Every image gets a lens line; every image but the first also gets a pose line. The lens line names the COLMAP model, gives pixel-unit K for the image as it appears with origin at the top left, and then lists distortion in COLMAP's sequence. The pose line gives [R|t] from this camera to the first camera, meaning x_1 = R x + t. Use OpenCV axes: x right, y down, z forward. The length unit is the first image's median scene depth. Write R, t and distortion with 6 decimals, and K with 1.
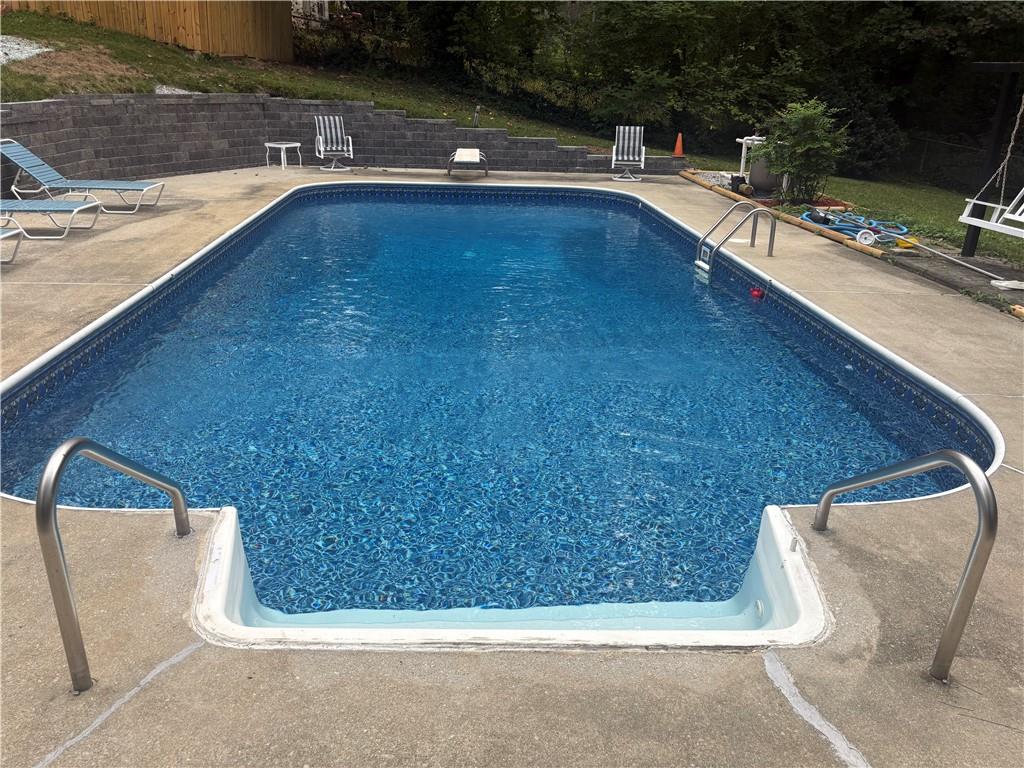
lens RADIAL K [[779.9, 0, 520.4], [0, 779.9, 378.0], [0, 0, 1]] dist [0.060153, -0.061617]
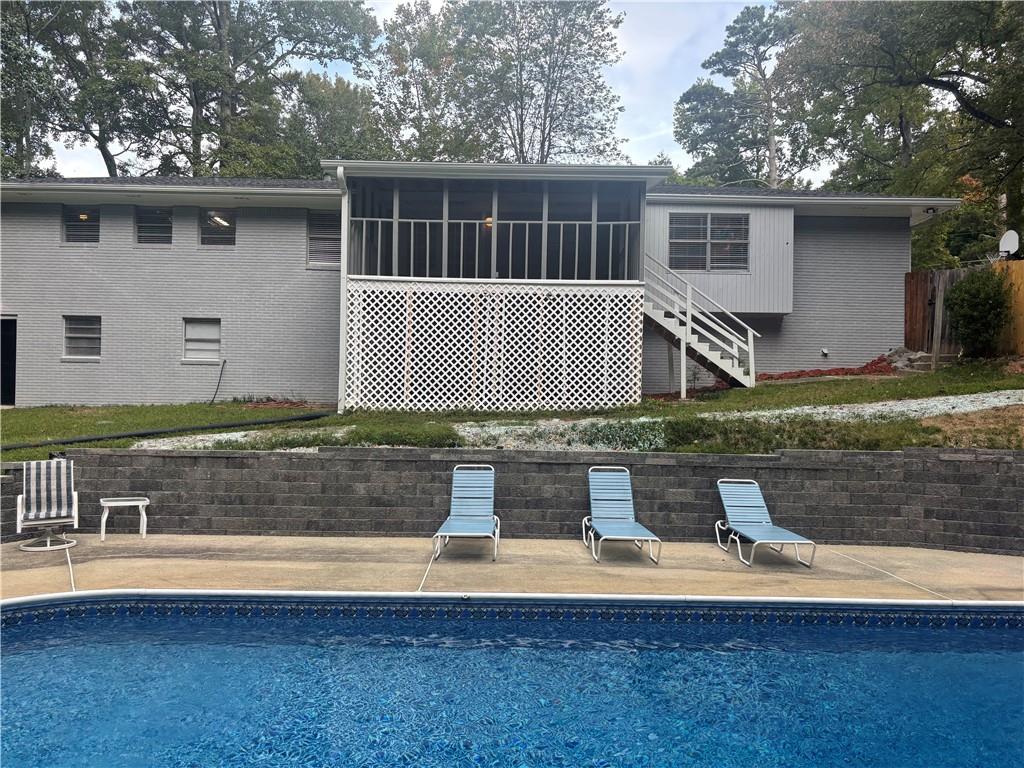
lens RADIAL K [[779.9, 0, 508.6], [0, 779.9, 381.5], [0, 0, 1]] dist [0.060153, -0.061617]
pose [[-0.053656, -0.061361, -0.996672, 0.283195], [-0.372646, 0.927235, -0.037024, -0.177204], [0.926421, 0.369419, -0.072617, 0.486897]]
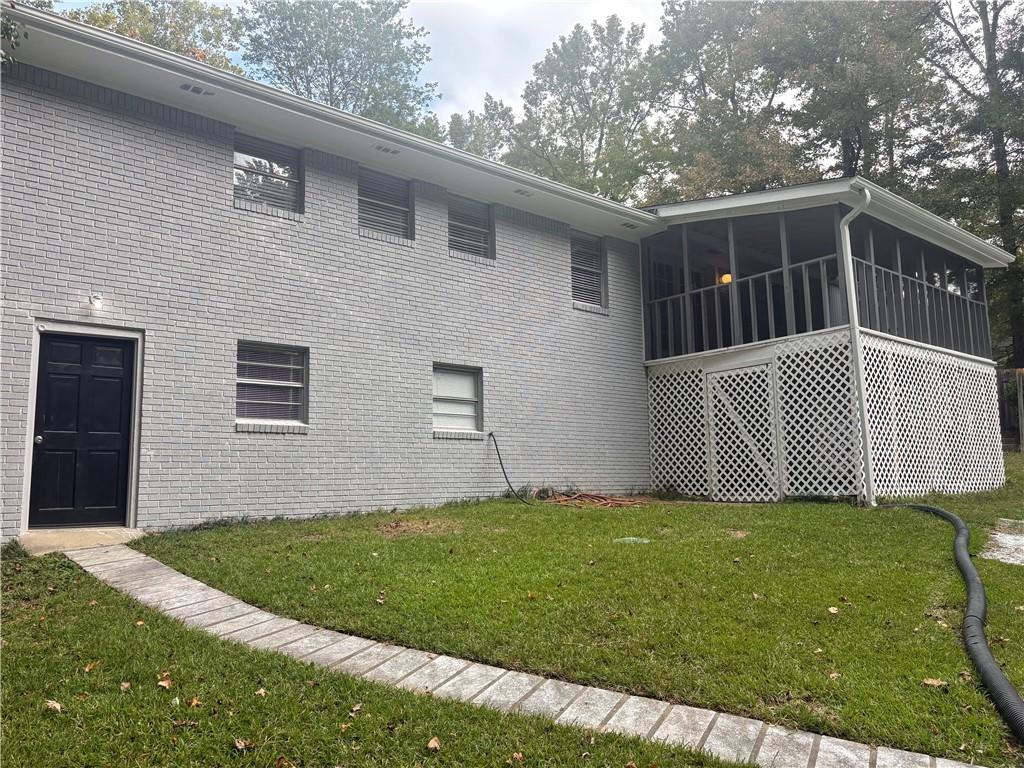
lens RADIAL K [[779.9, 0, 505.5], [0, 779.9, 389.5], [0, 0, 1]] dist [0.060153, -0.061617]
pose [[0.607341, -0.139438, -0.782109, -0.287320], [-0.251875, 0.899891, -0.356028, 0.142769], [0.753456, 0.413224, 0.511419, -0.423022]]
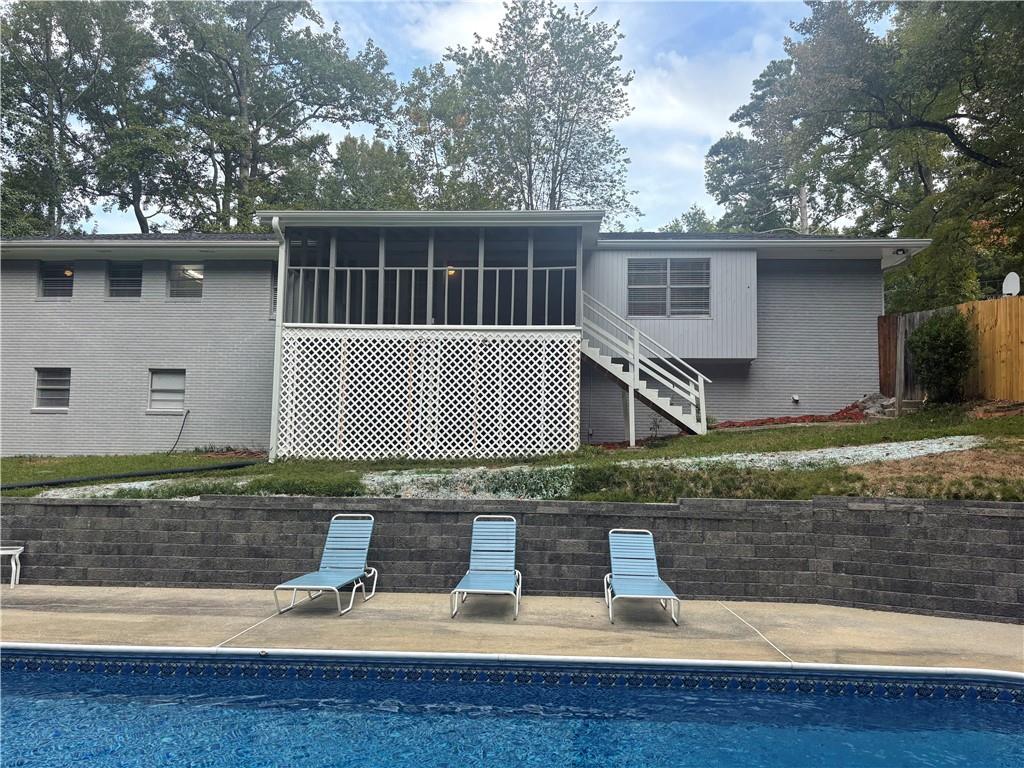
lens RADIAL K [[779.9, 0, 521.0], [0, 779.9, 377.5], [0, 0, 1]] dist [0.060153, -0.061617]
pose [[-0.113442, -0.133380, -0.984551, 0.248736], [-0.371146, 0.924899, -0.082535, -0.227811], [0.921619, 0.356050, -0.154426, 0.627700]]
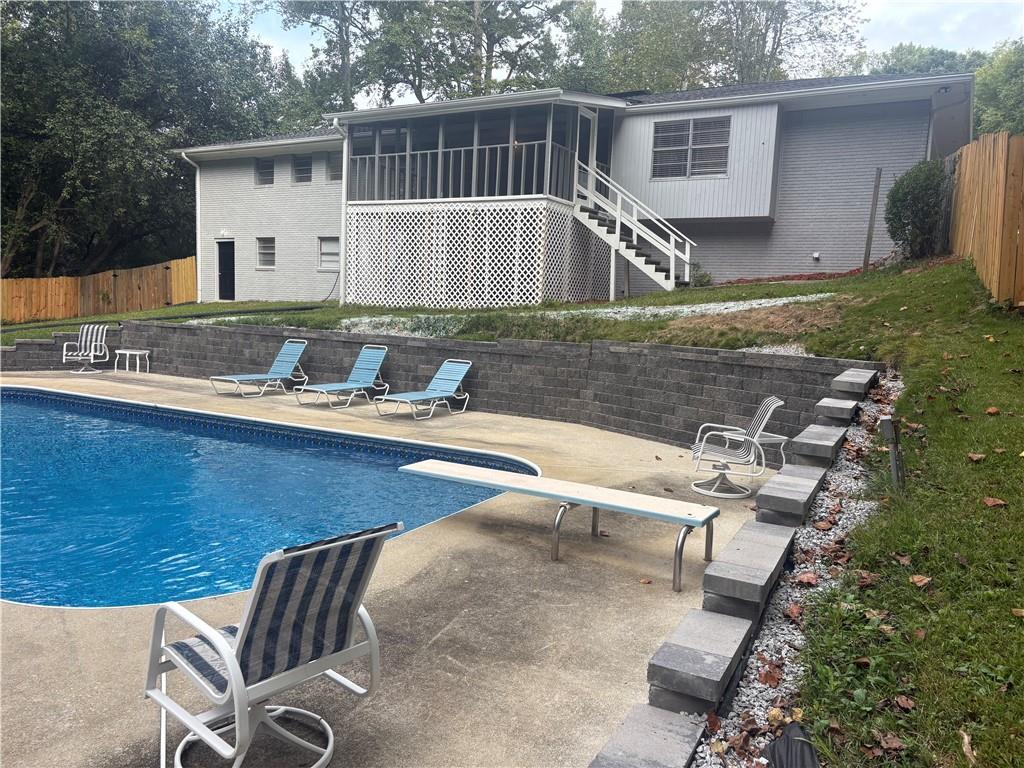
lens RADIAL K [[807.5, 0, 509.9], [0, 807.5, 384.4], [0, 0, 1]] dist [0.022074, -0.008128]
pose [[-0.552080, 0.024766, -0.833423, 0.290317], [-0.350695, 0.899947, 0.259052, -0.426893], [0.756453, 0.435295, -0.488158, 1.152443]]
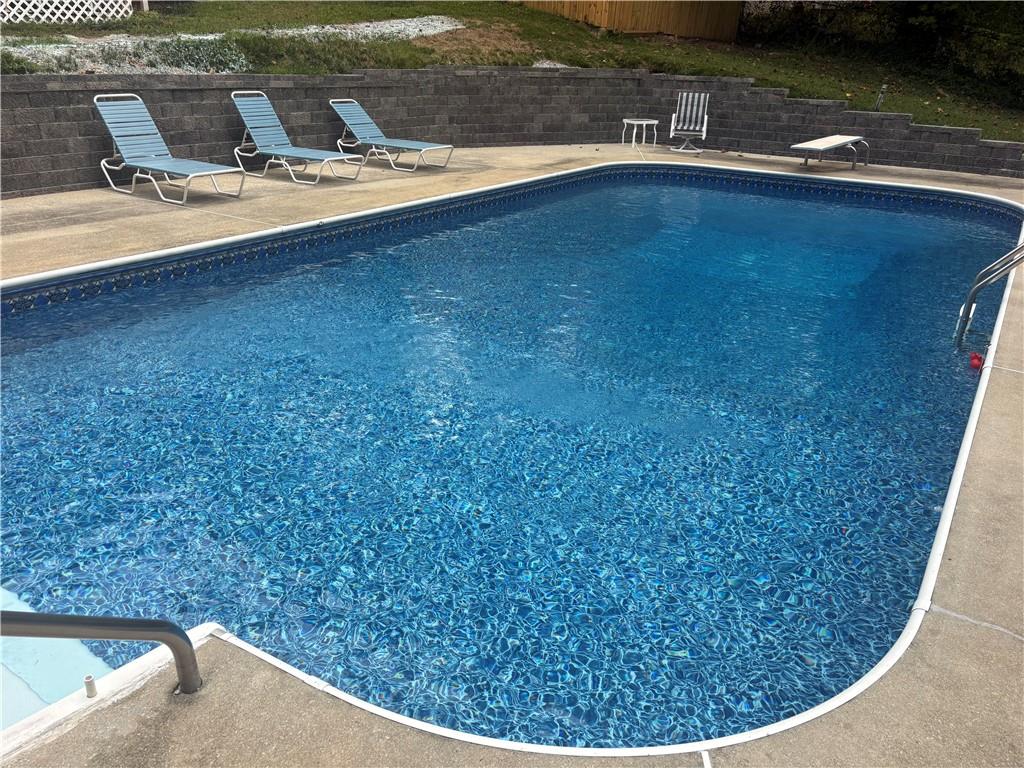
lens RADIAL K [[779.9, 0, 517.0], [0, 779.9, 379.0], [0, 0, 1]] dist [0.060153, -0.061617]
pose [[0.791928, 0.232245, -0.564723, 0.200416], [-0.225364, 0.970717, 0.083178, -0.035648], [0.567505, 0.061398, 0.821078, 0.141039]]
